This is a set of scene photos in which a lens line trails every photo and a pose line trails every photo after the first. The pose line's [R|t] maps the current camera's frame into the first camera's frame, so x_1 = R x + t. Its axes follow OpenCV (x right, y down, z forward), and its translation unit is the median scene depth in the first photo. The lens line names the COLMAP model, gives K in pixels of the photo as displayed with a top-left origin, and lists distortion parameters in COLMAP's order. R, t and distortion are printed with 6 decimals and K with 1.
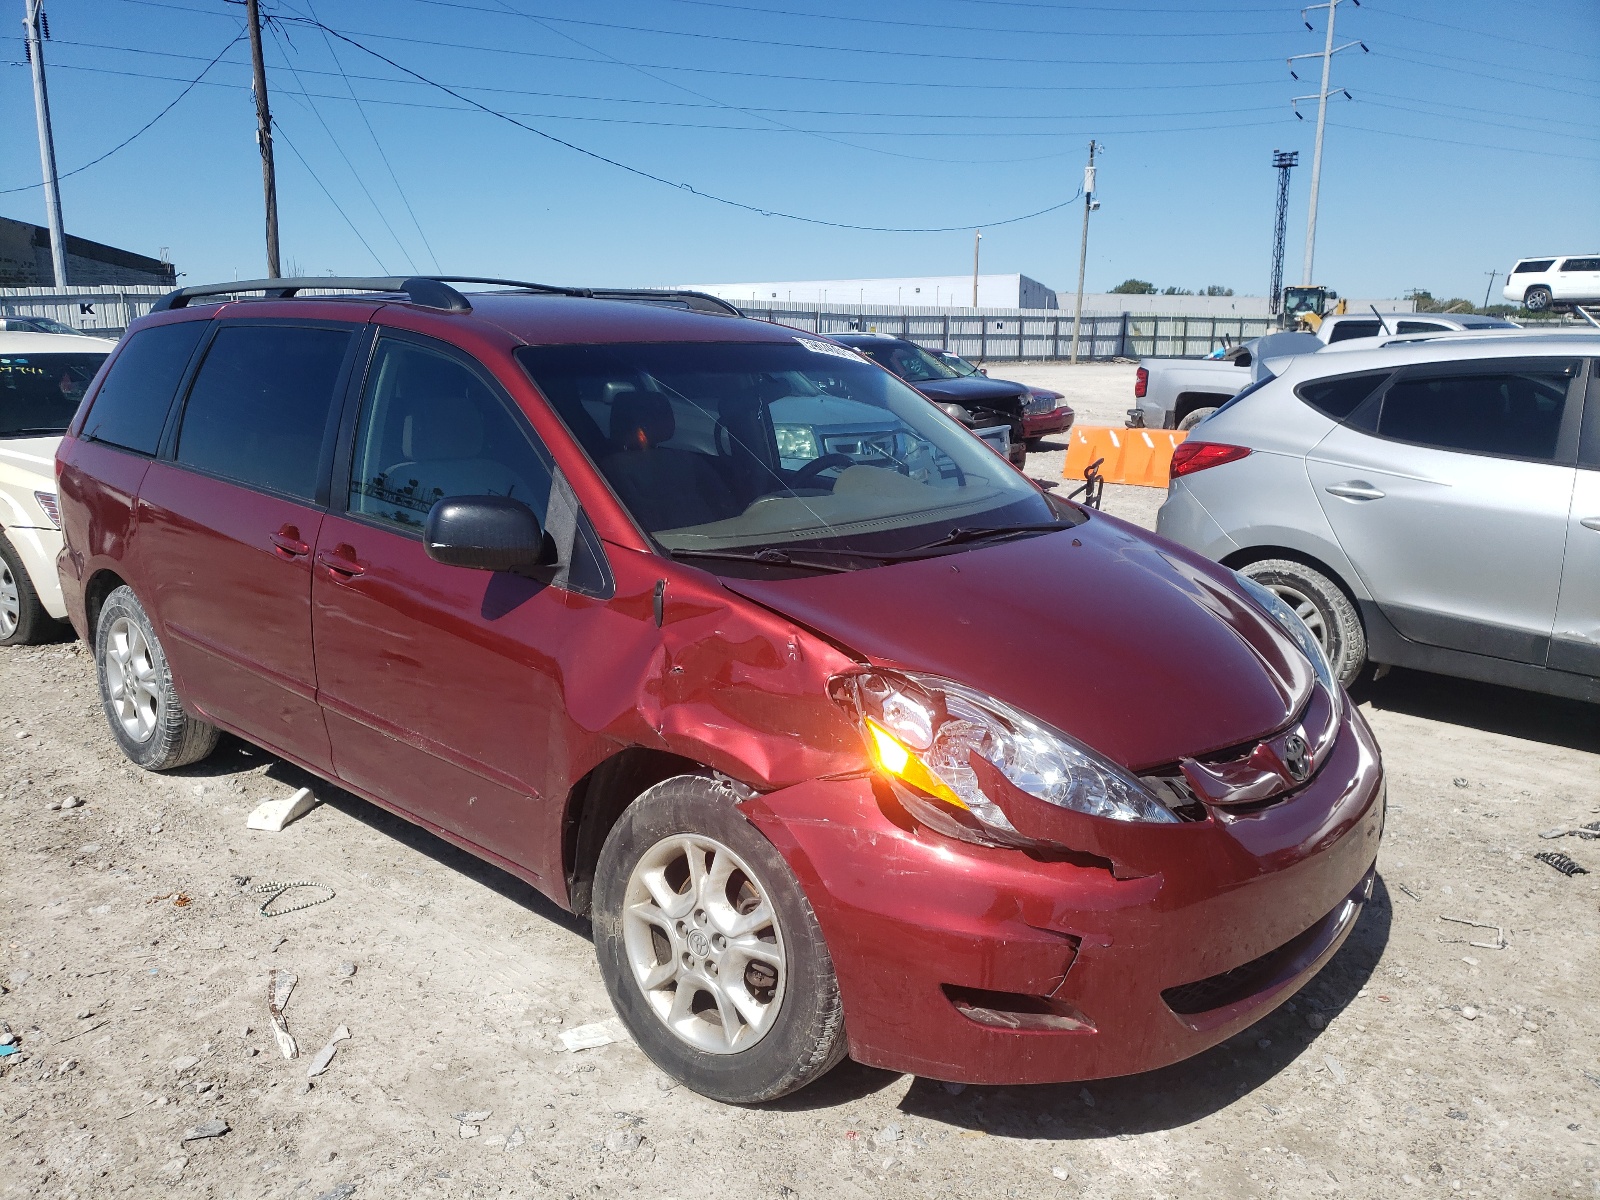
lens RADIAL K [[1272.3, 0, 802.7], [0, 1272.3, 595.6], [0, 0, 1]] dist [0.040209, -0.024021]
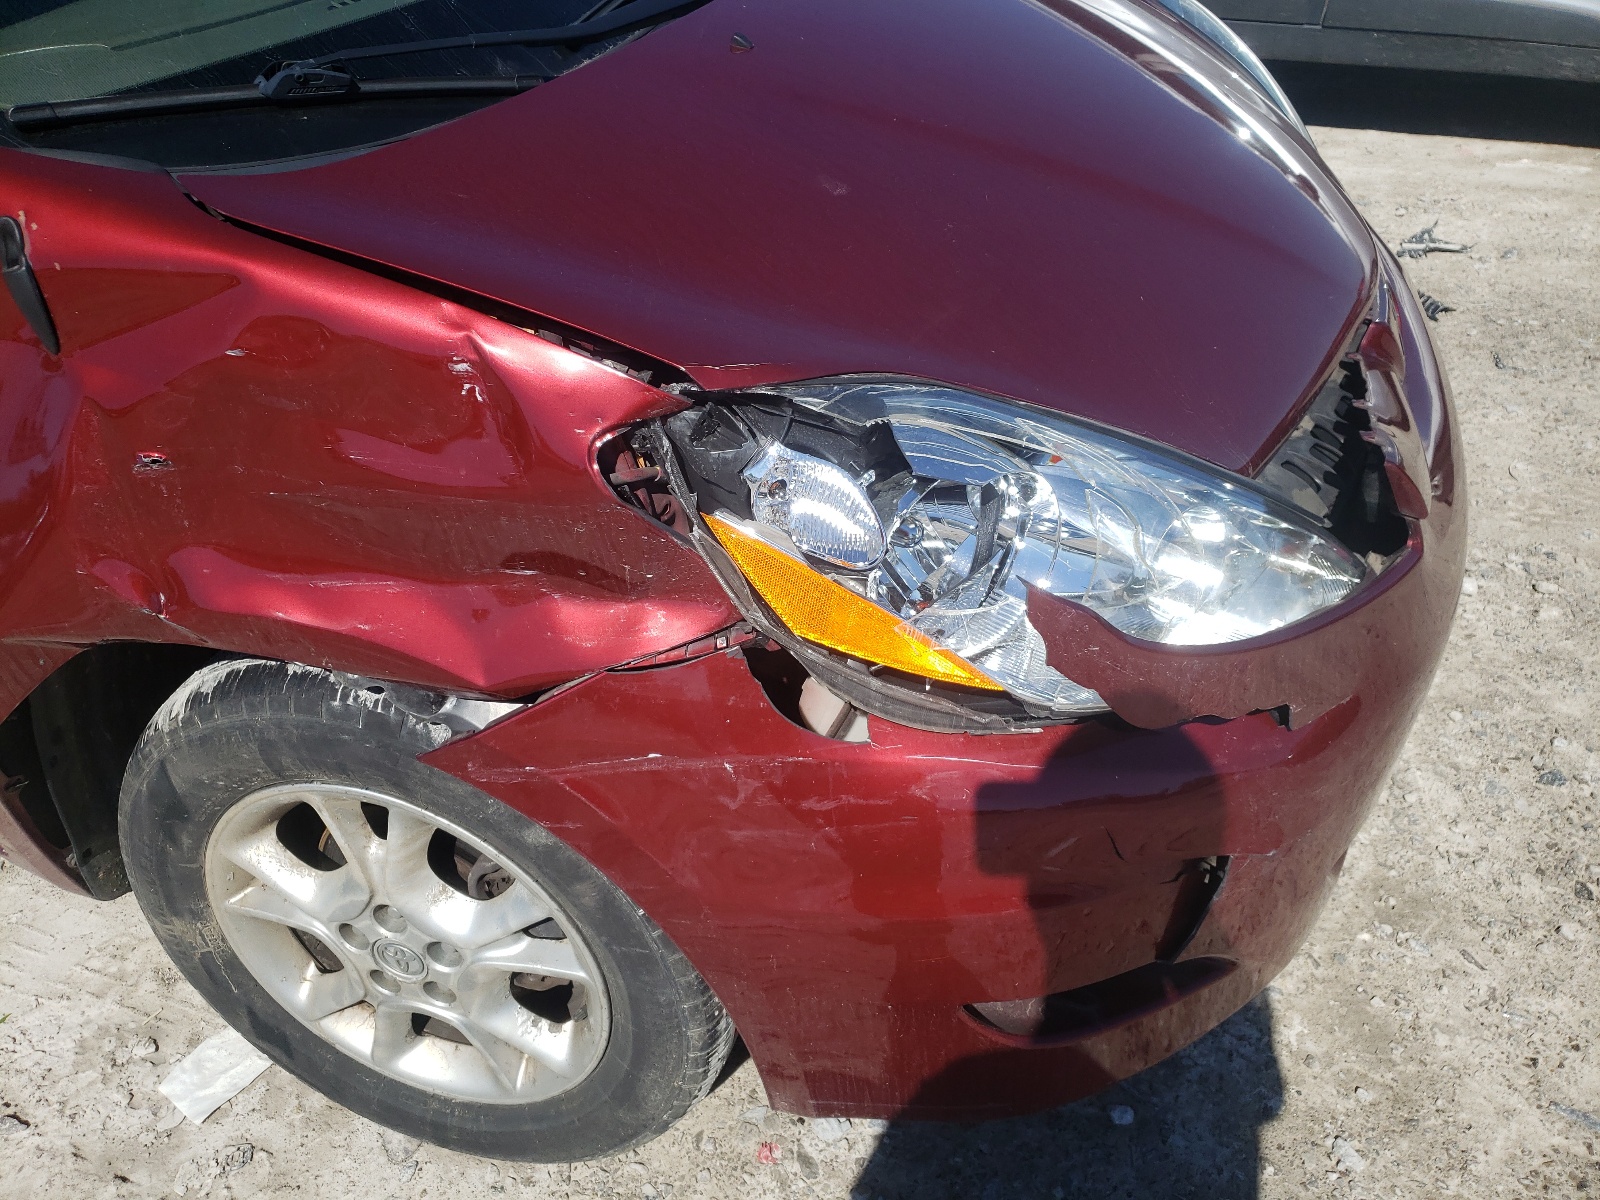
lens RADIAL K [[1272.3, 0, 799.5], [0, 1272.3, 605.2], [0, 0, 1]] dist [0.040209, -0.024021]
pose [[0.927727, -0.267587, 0.260230, -0.032026], [0.128718, 0.883769, 0.449872, -0.051208], [-0.350363, -0.383862, 0.854339, 0.603725]]
